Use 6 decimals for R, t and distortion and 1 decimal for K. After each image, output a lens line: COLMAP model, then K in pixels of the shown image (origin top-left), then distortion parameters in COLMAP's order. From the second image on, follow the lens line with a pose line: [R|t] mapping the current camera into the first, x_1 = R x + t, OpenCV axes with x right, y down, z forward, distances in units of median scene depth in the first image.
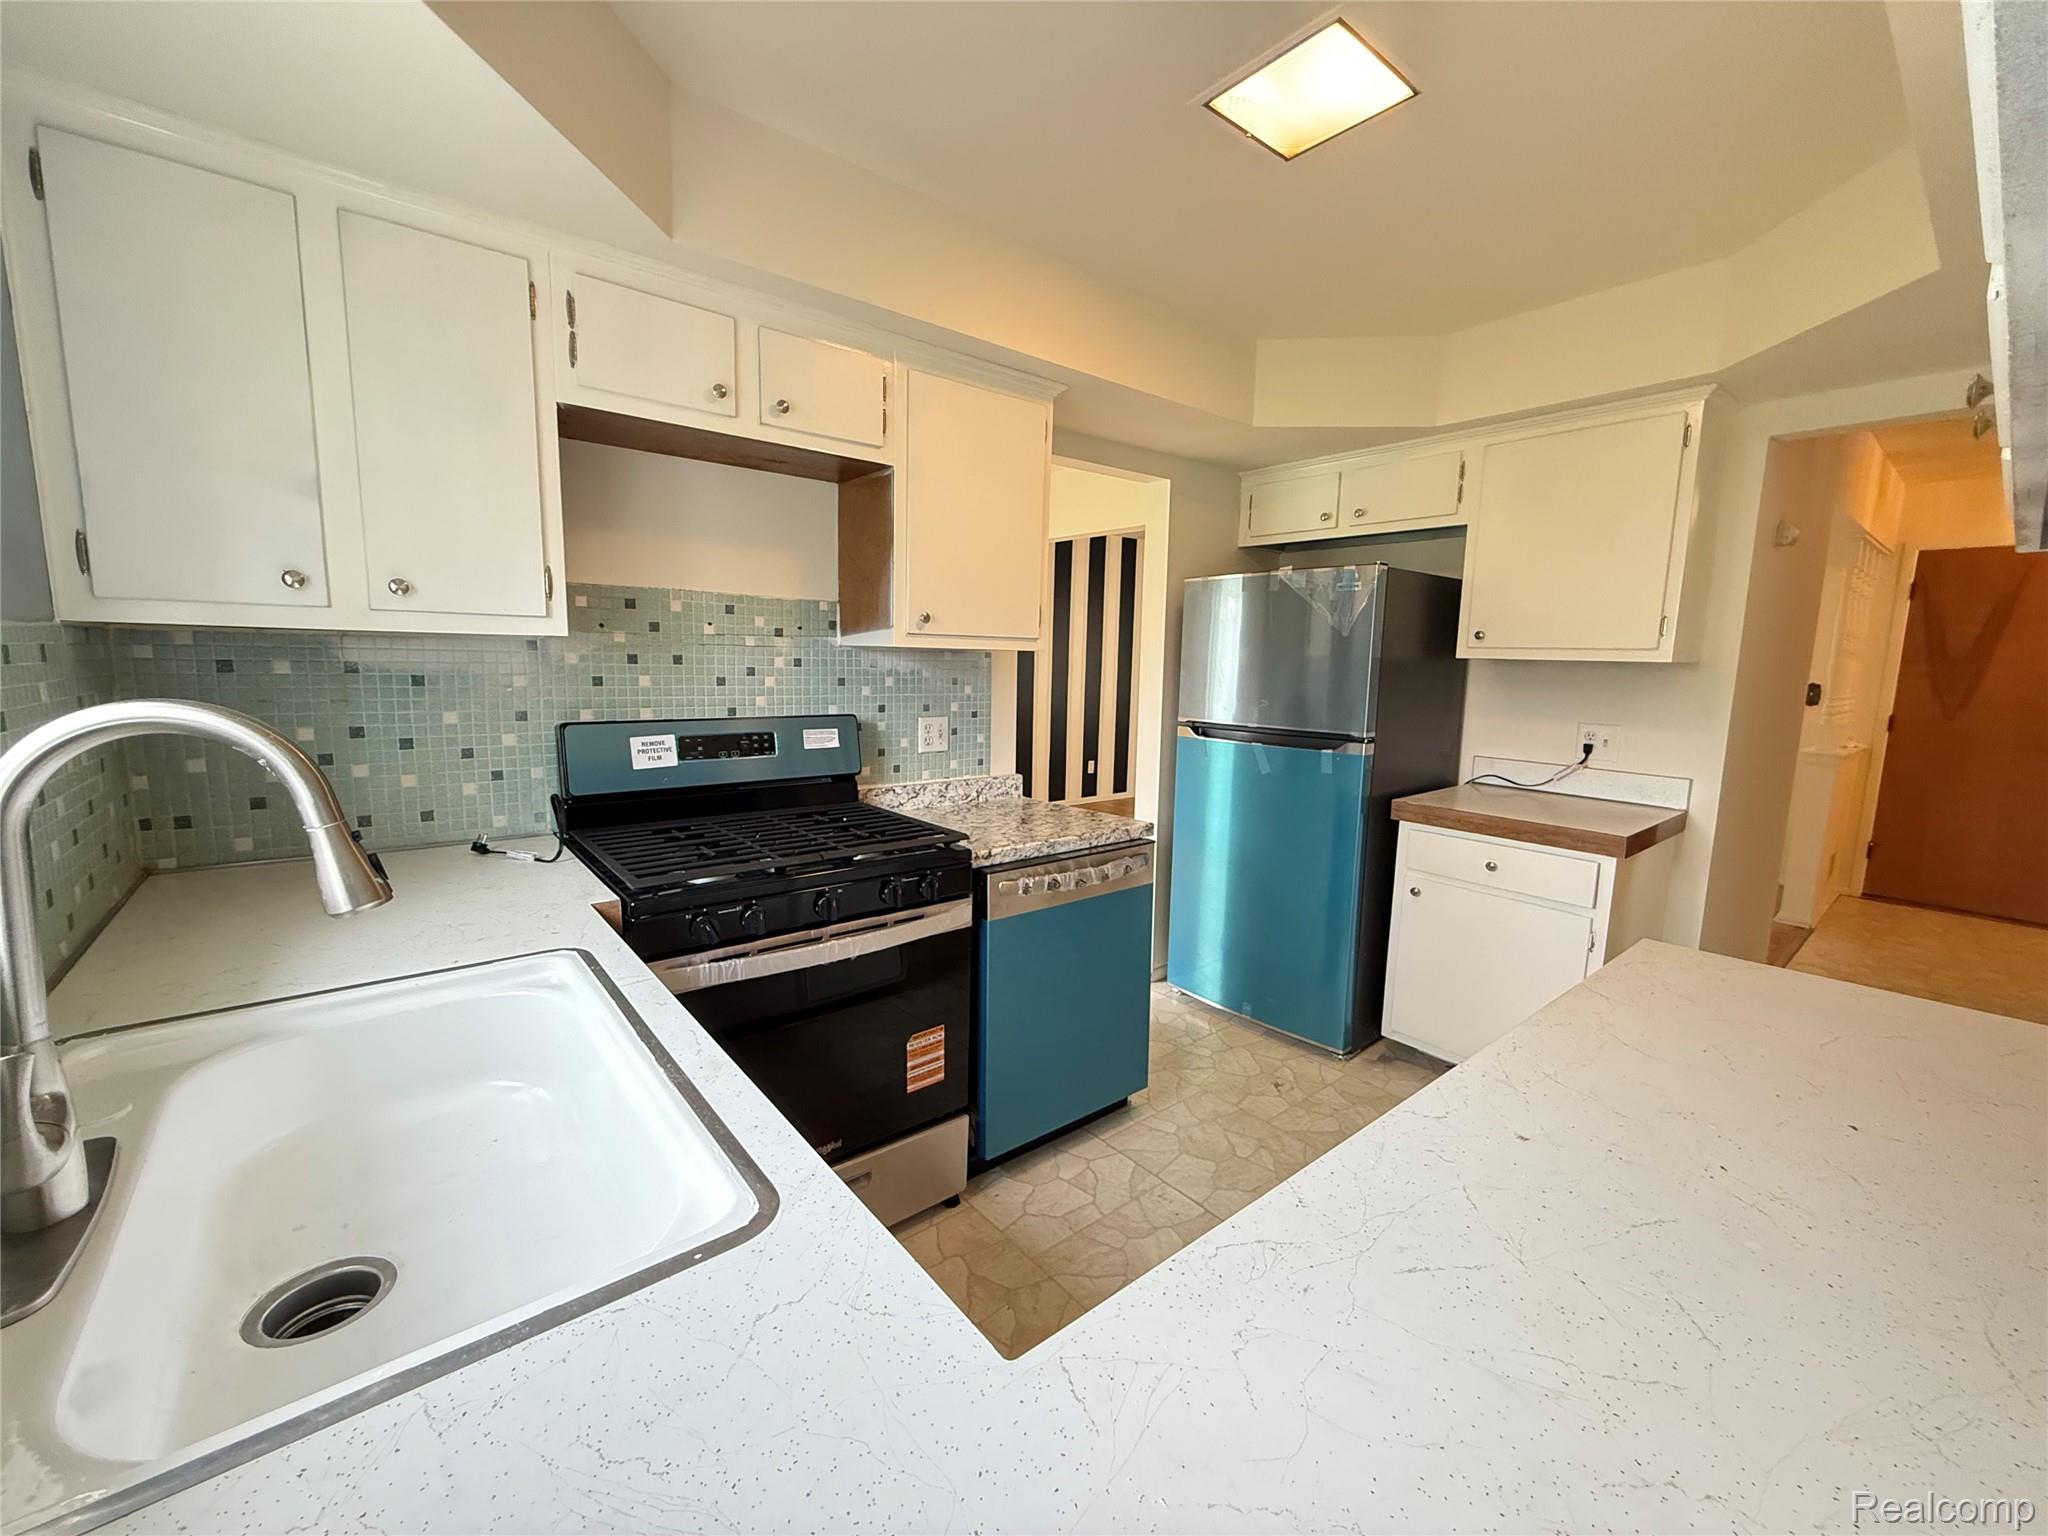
lens RADIAL K [[813.9, 0, 1022.6], [0, 813.9, 763.0], [0, 0, 1]] dist [-0.002372, 0.001192]
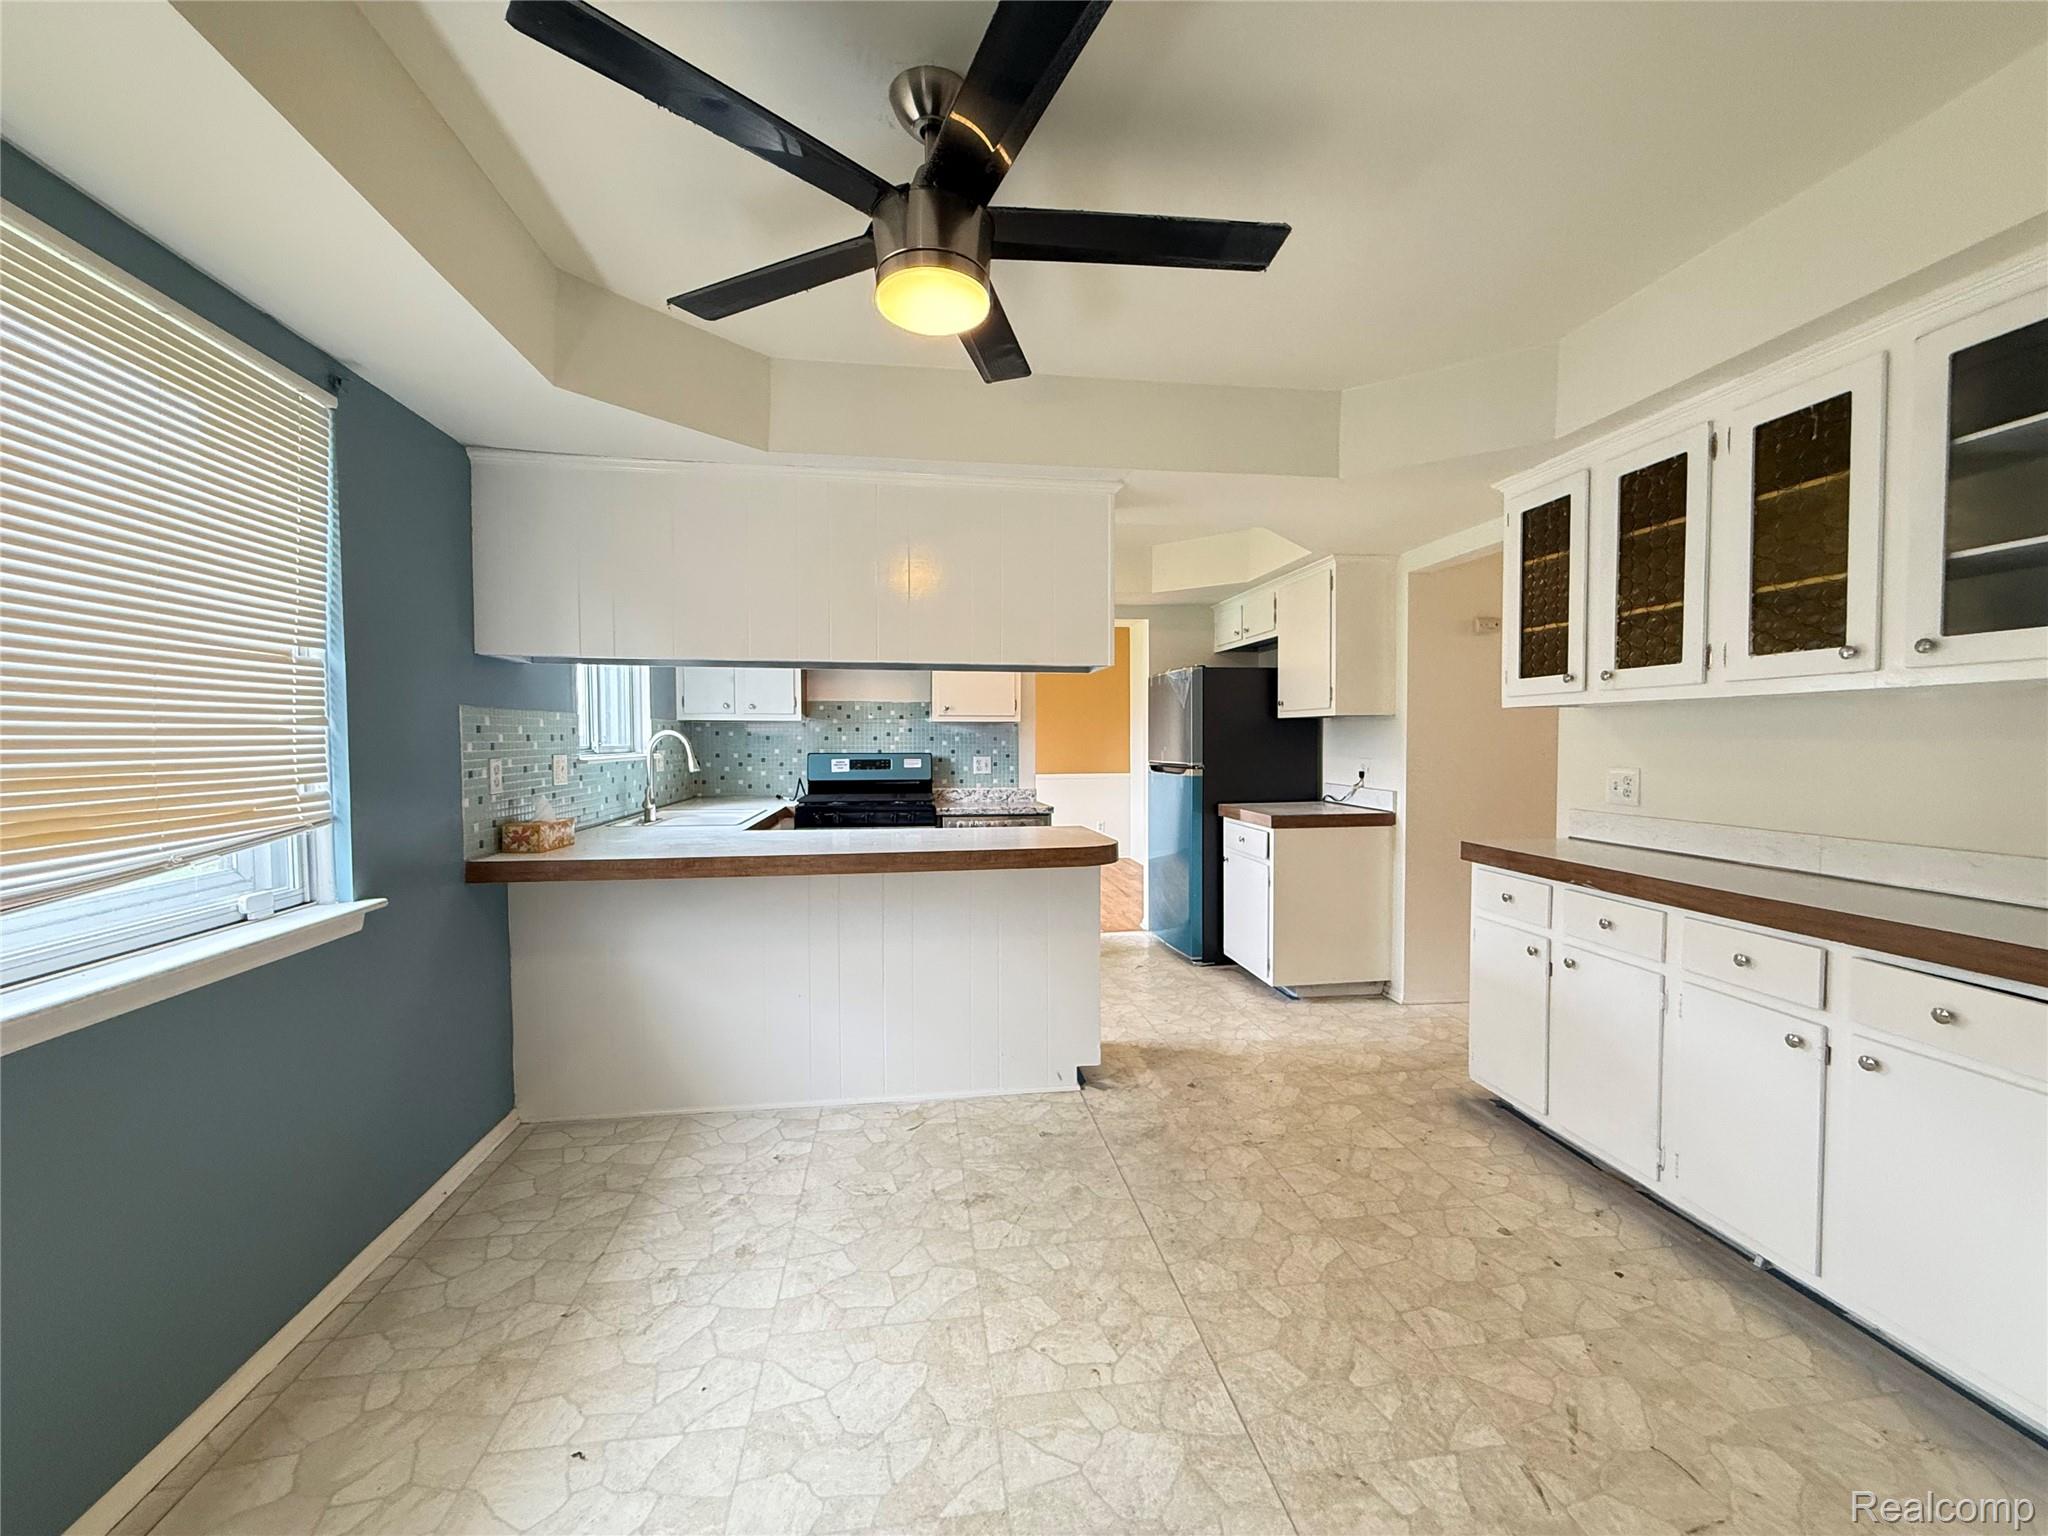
lens RADIAL K [[813.9, 0, 1026.8], [0, 813.9, 761.6], [0, 0, 1]] dist [-0.002372, 0.001192]
pose [[0.854503, -0.009577, -0.519358, 1.164094], [-0.049173, 0.993848, -0.099233, 0.169250], [0.517114, 0.110333, 0.848775, -0.723094]]
